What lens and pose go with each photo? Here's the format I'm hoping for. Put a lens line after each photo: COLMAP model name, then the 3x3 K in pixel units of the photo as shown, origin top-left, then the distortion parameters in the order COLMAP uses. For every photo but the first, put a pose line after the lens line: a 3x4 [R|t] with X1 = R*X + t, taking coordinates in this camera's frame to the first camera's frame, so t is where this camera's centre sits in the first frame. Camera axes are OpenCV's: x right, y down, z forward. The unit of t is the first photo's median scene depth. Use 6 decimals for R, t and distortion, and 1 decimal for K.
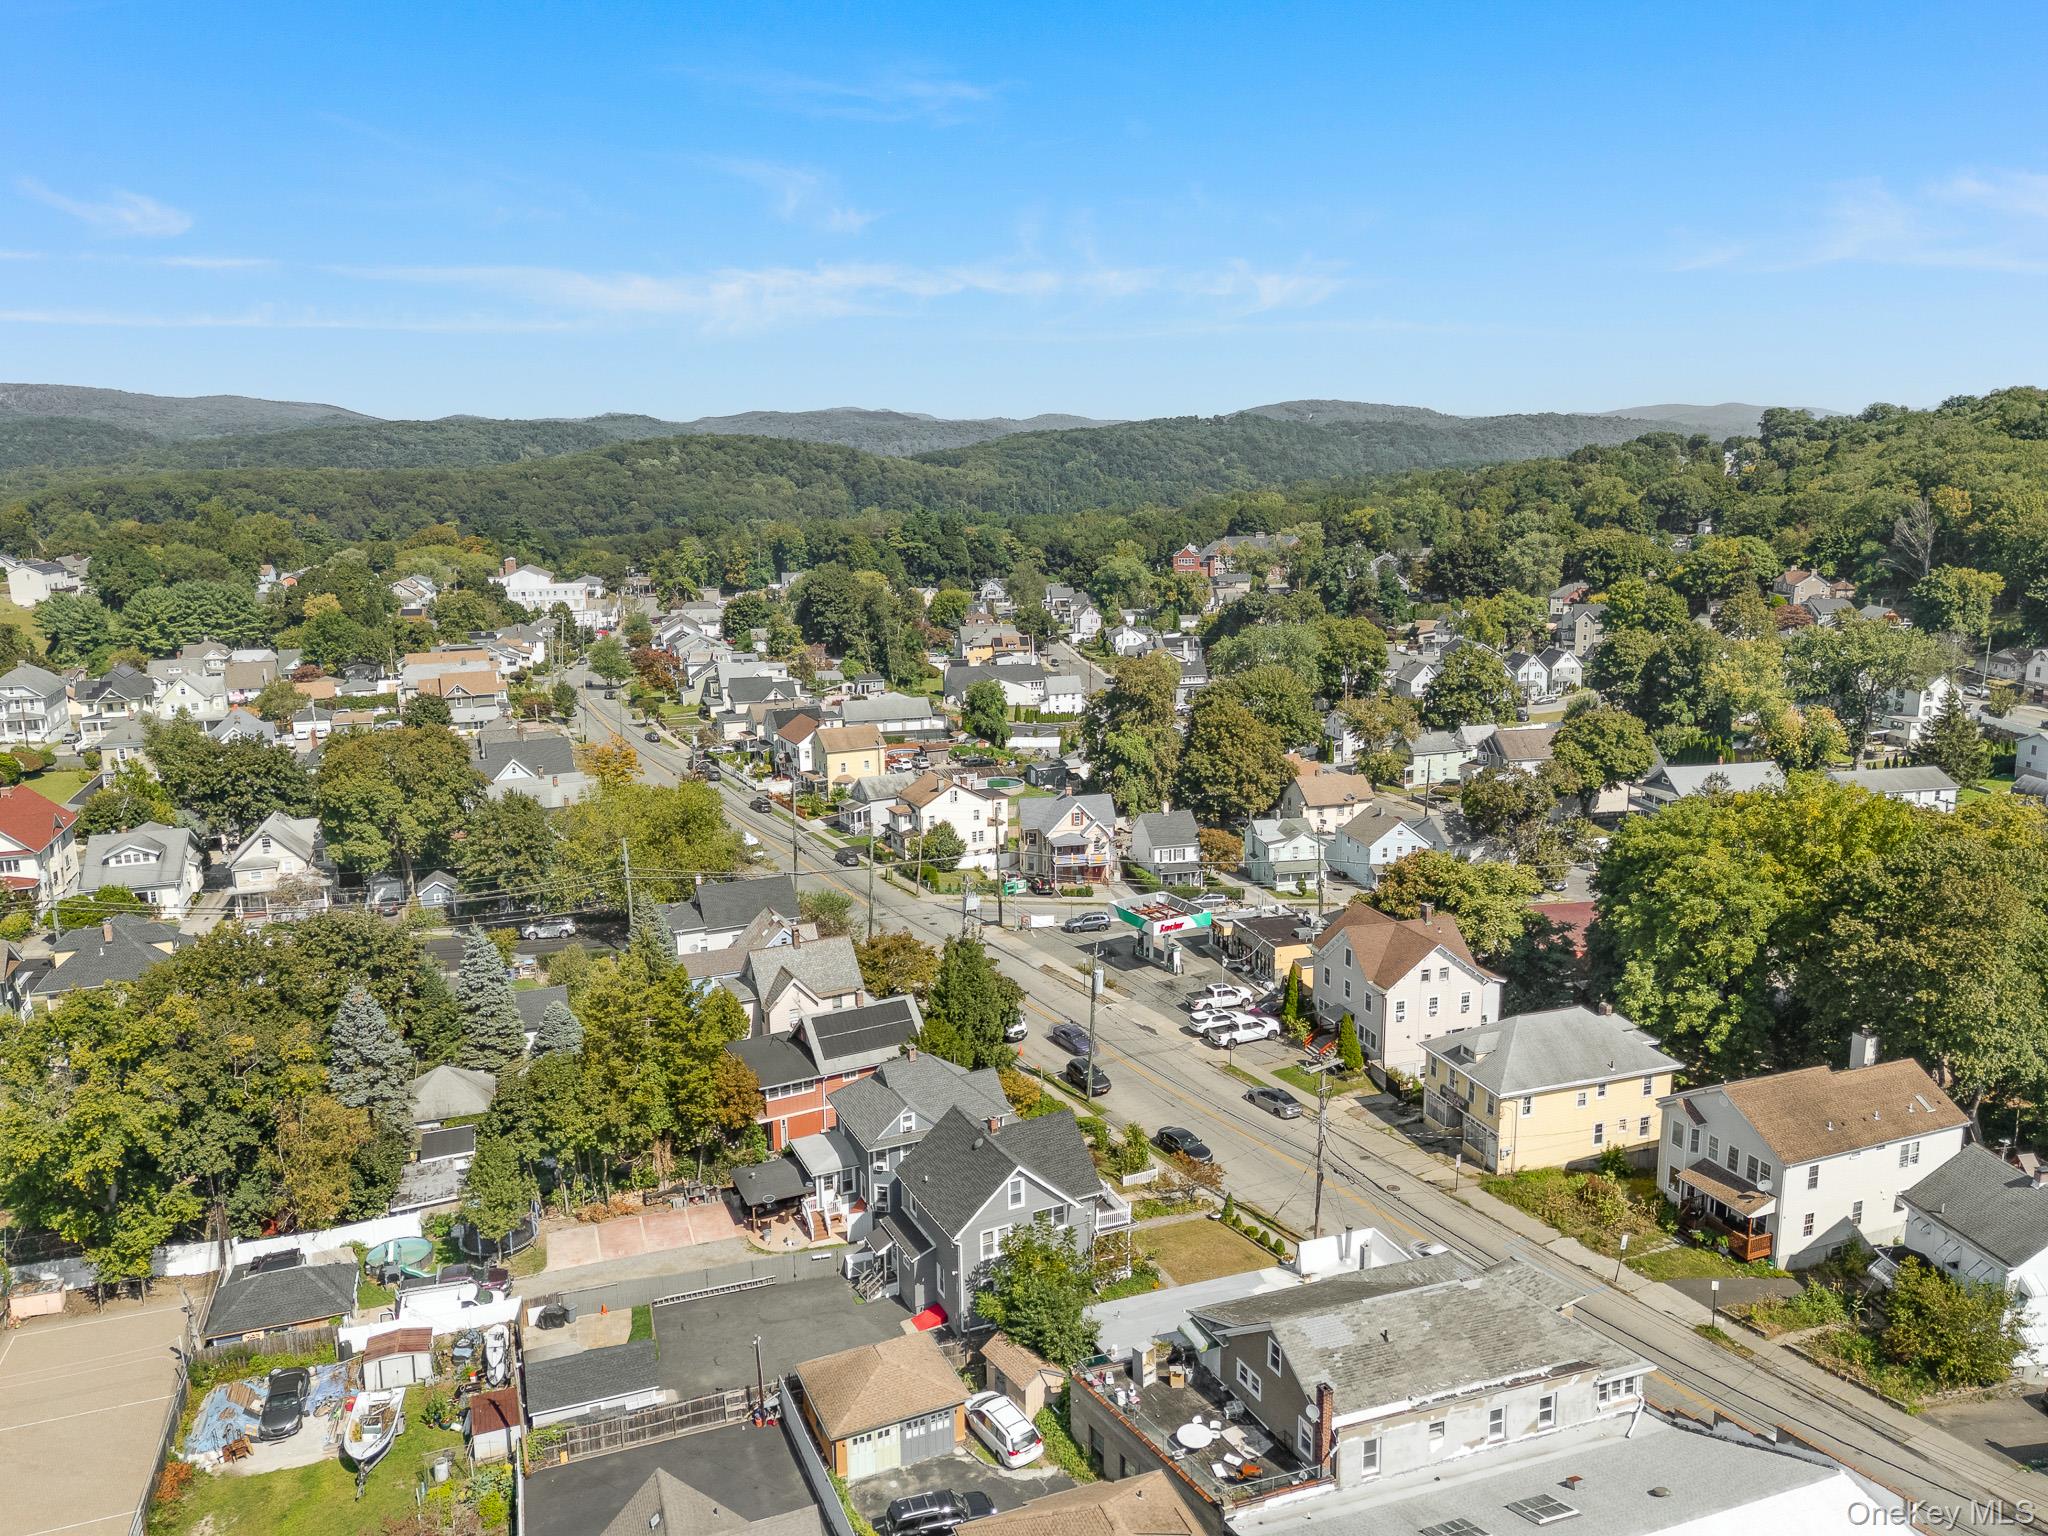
lens RADIAL K [[1496.6, 0, 1018.3], [0, 1496.6, 784.6], [0, 0, 1]] dist [0.077176, -0.076297]
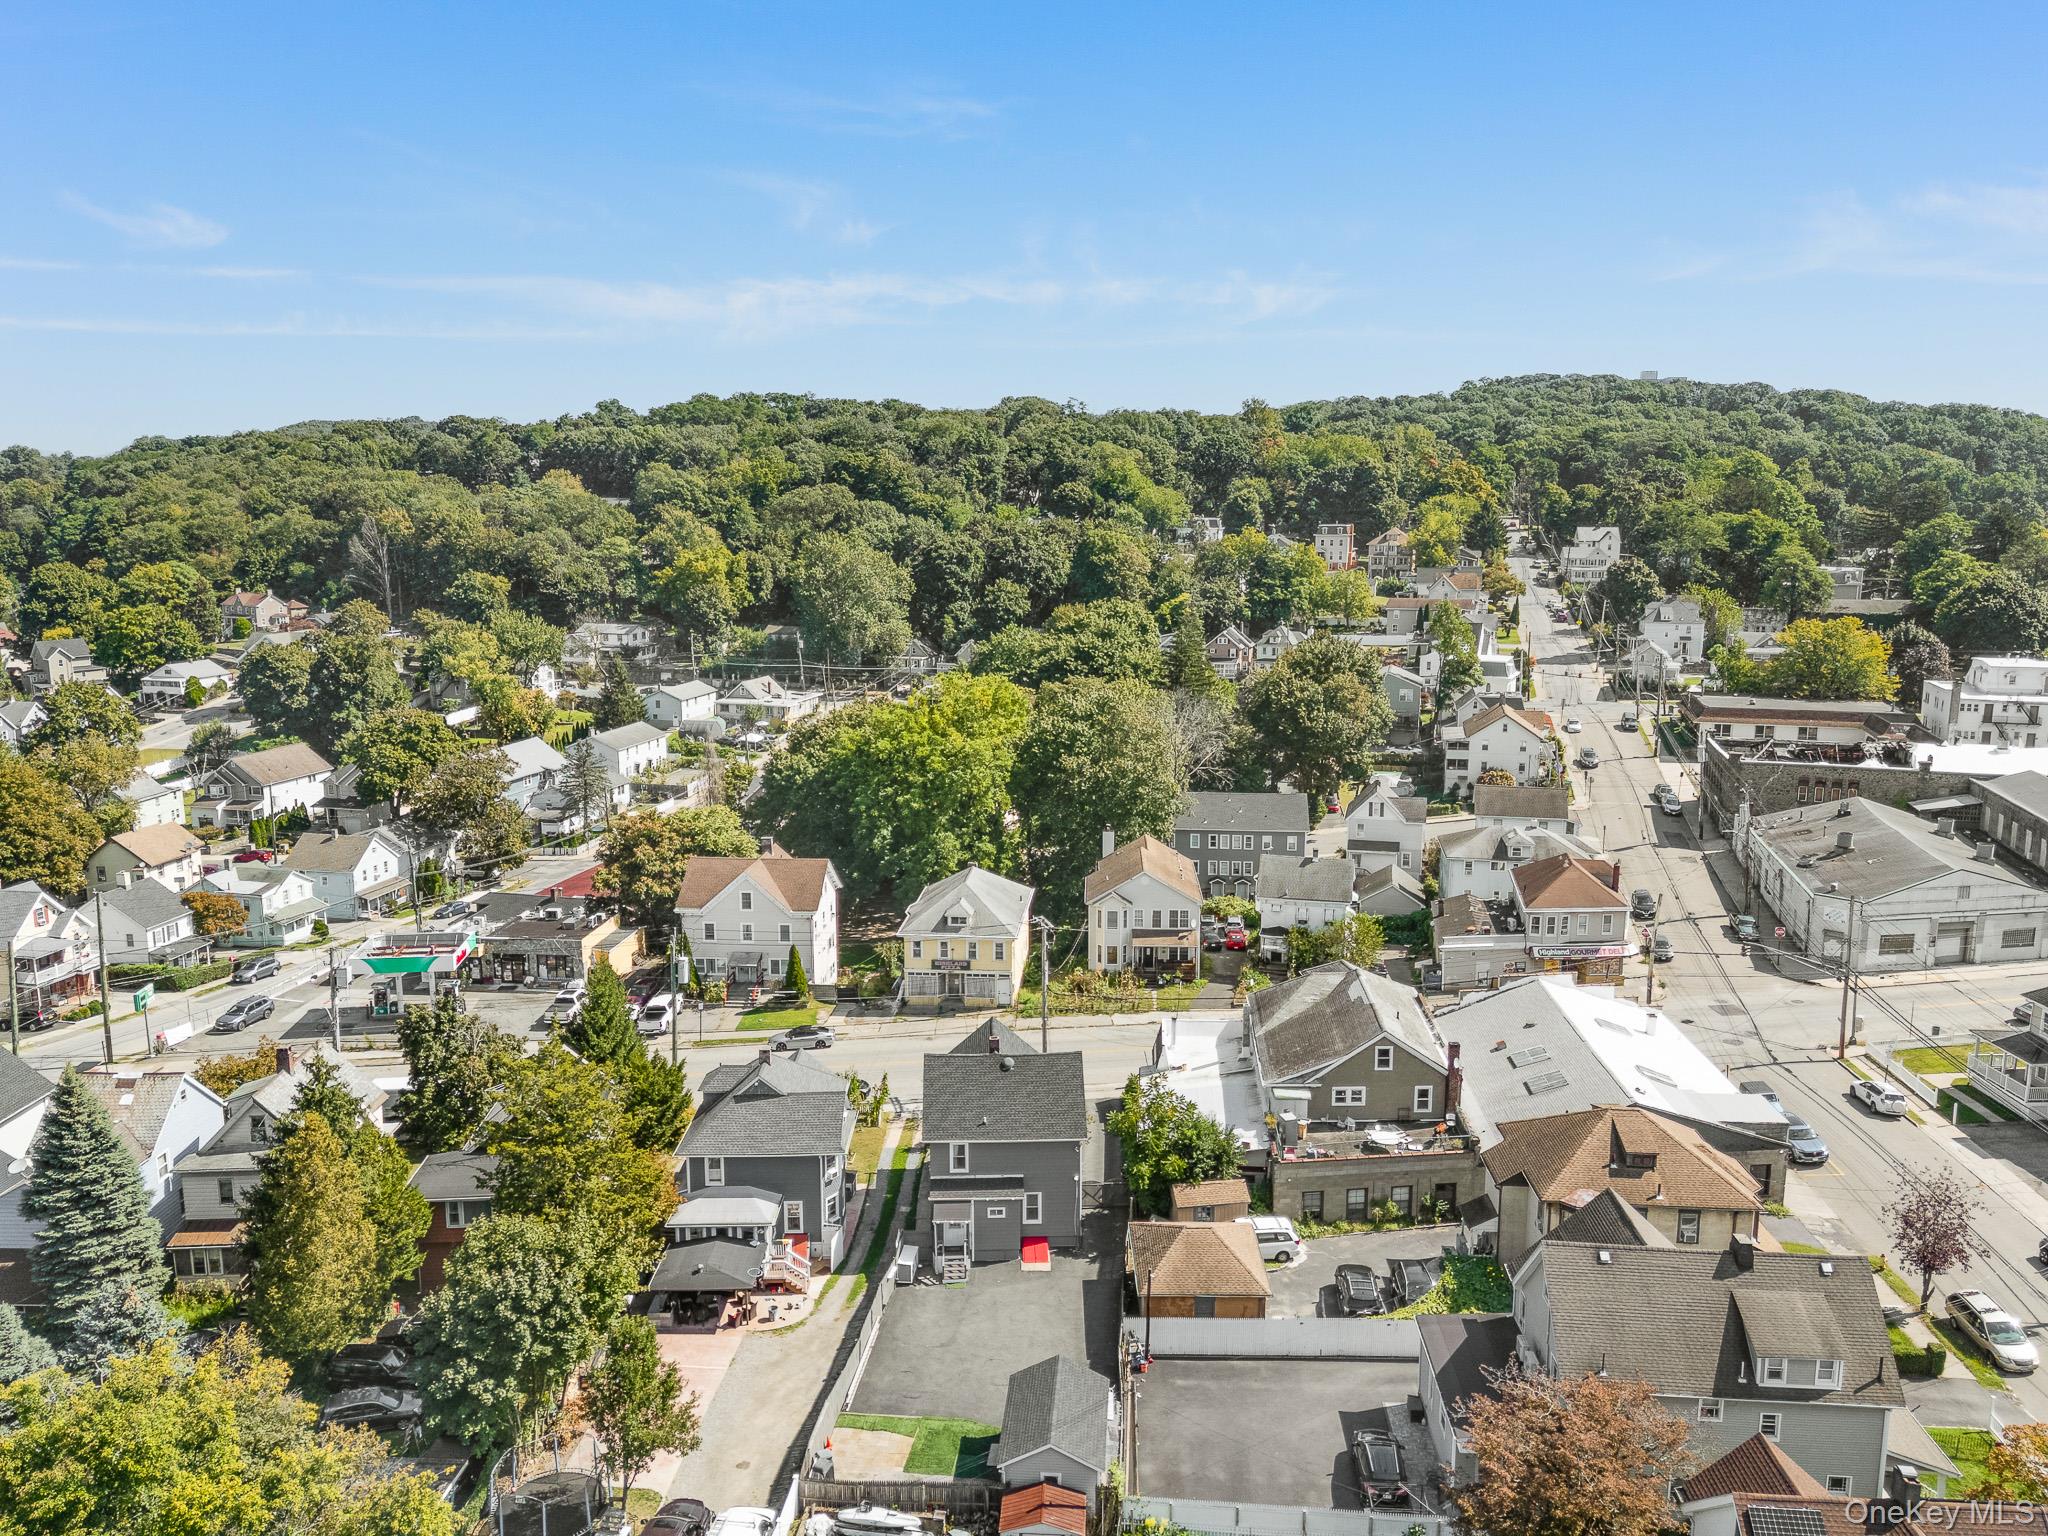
lens RADIAL K [[1496.6, 0, 1018.2], [0, 1496.6, 759.9], [0, 0, 1]] dist [0.077176, -0.076297]
pose [[0.408165, -0.150551, 0.900409, -0.302154], [0.193598, 0.978149, 0.075790, -0.011881], [-0.892144, 0.143382, 0.428393, 0.177467]]
